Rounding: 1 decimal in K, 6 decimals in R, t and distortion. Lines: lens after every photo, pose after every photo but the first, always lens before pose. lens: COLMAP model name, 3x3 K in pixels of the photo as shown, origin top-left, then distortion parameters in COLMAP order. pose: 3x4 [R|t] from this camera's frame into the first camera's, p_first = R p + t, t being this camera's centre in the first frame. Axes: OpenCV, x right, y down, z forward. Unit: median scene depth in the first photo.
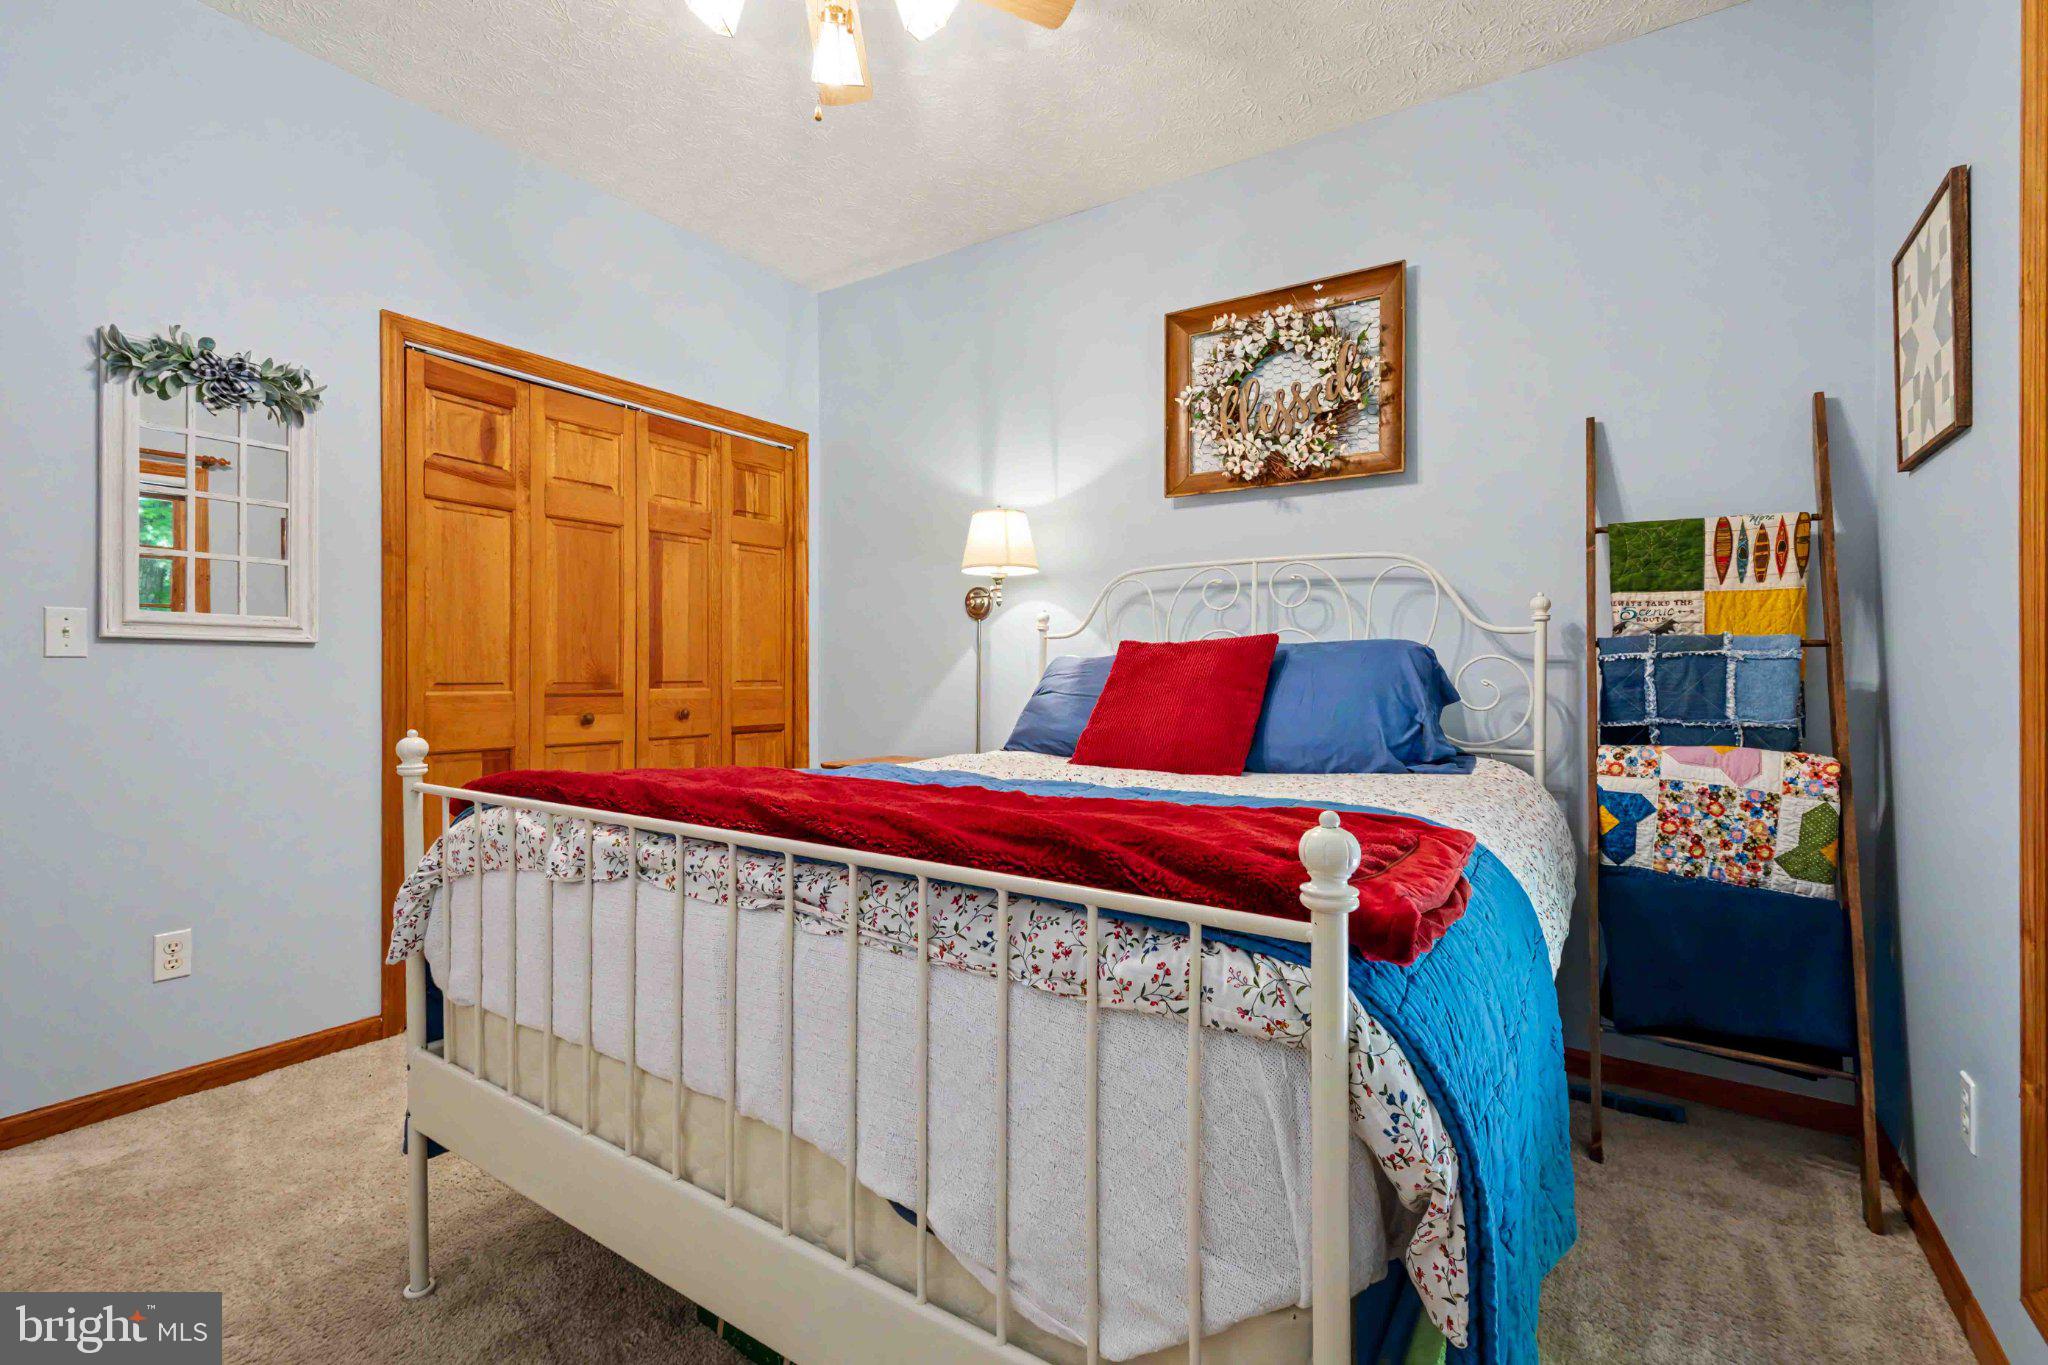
lens RADIAL K [[927.4, 0, 1024.6], [0, 927.4, 677.6], [0, 0, 1]] dist [0.004120, -0.000371]
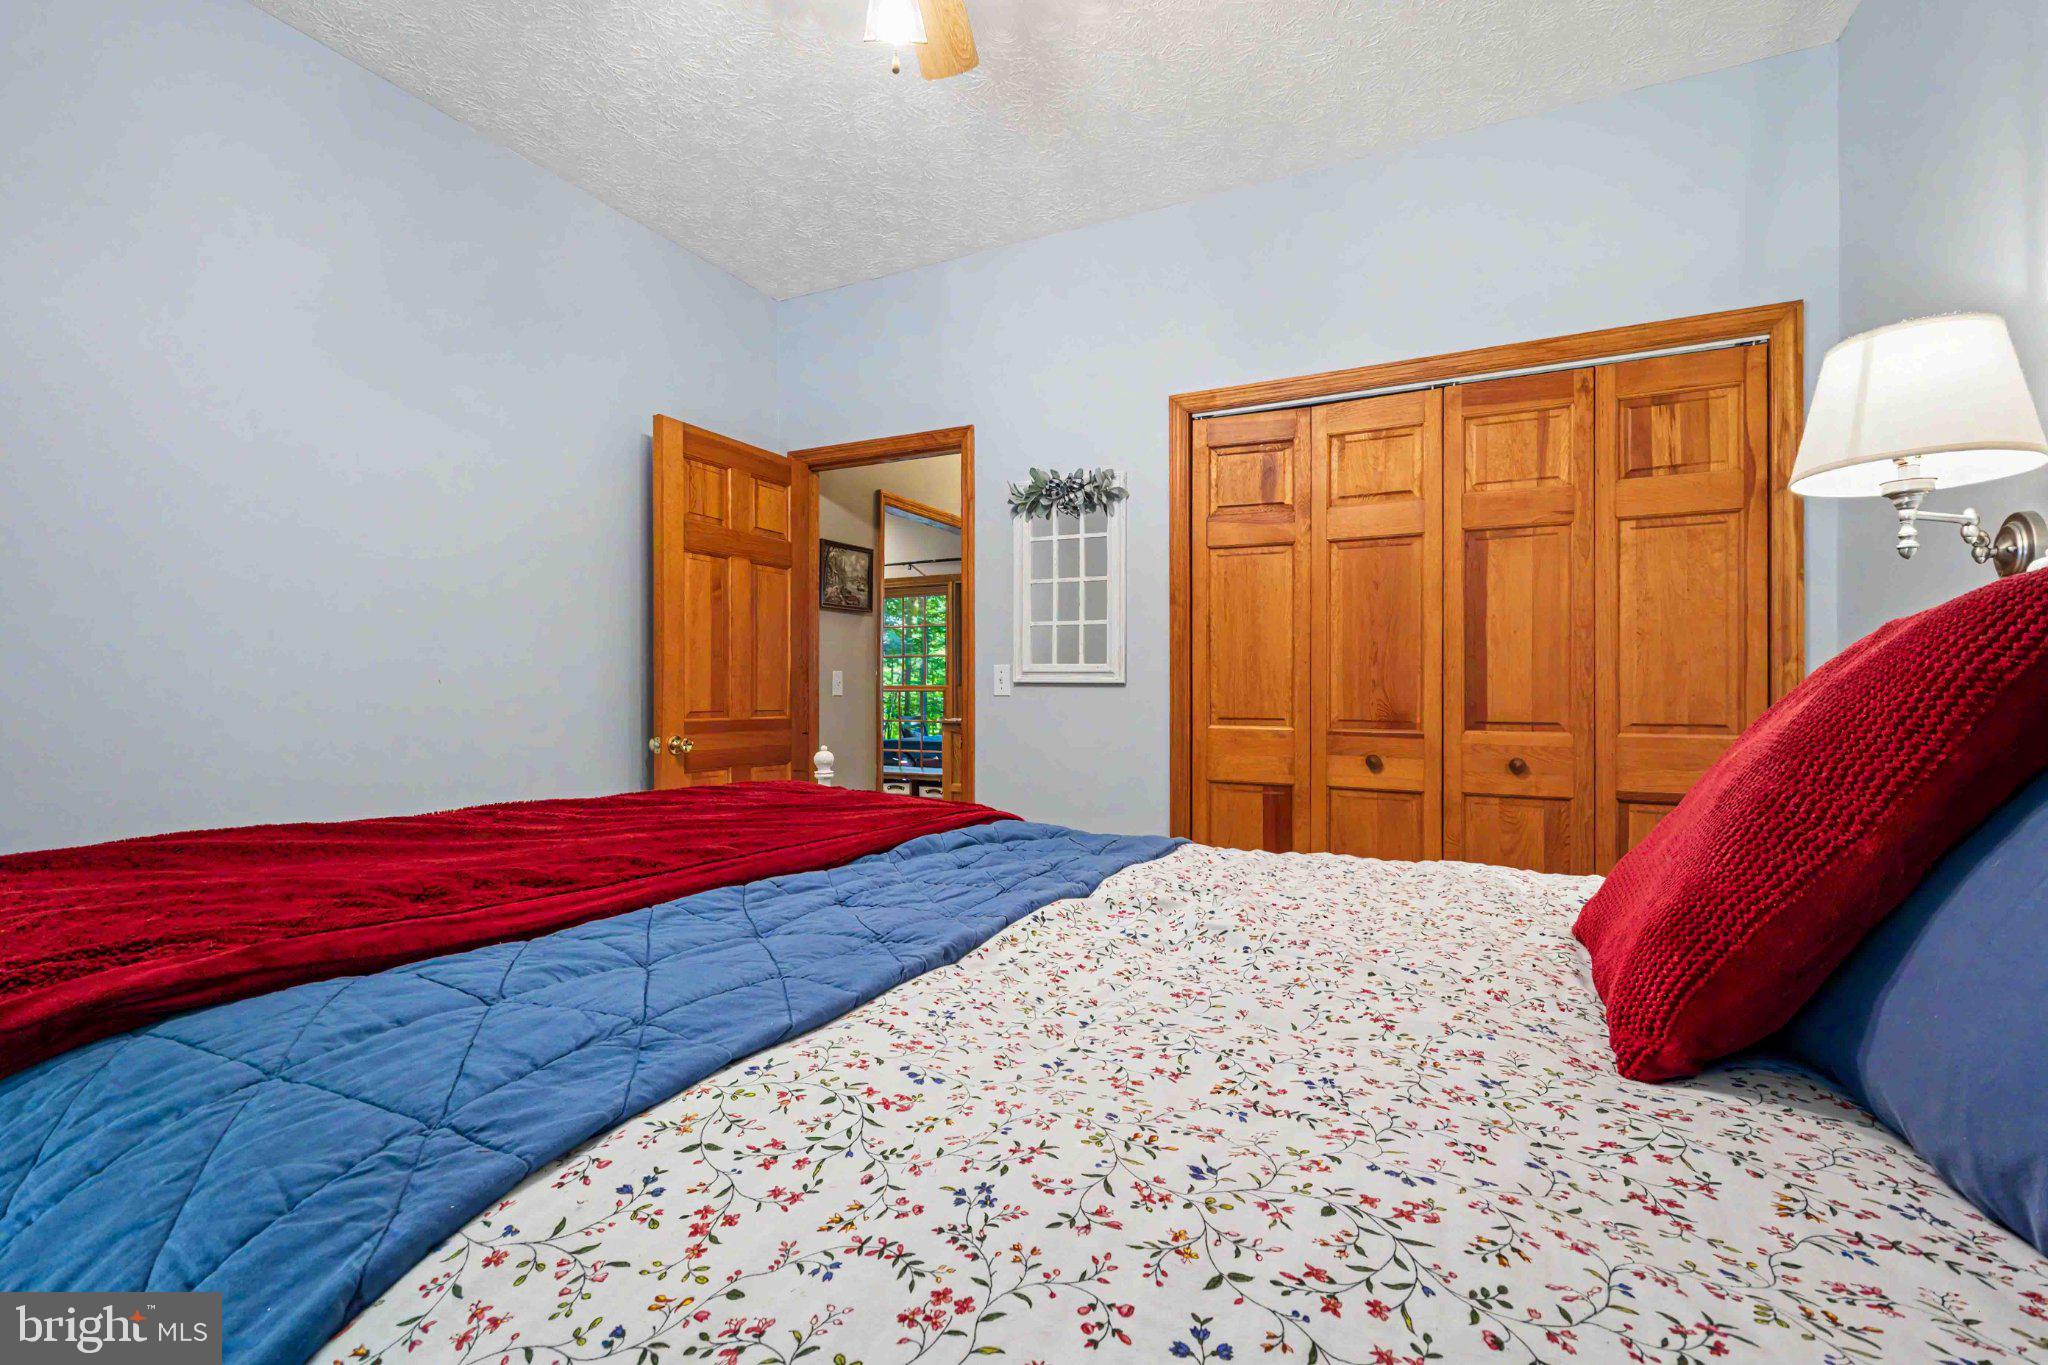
lens RADIAL K [[927.4, 0, 1024.3], [0, 927.4, 693.9], [0, 0, 1]] dist [0.004120, -0.000371]
pose [[0.096960, -0.010735, -0.995230, 0.368791], [-0.013664, 0.999833, -0.012116, -0.004476], [0.995194, 0.014774, 0.096798, 0.581451]]
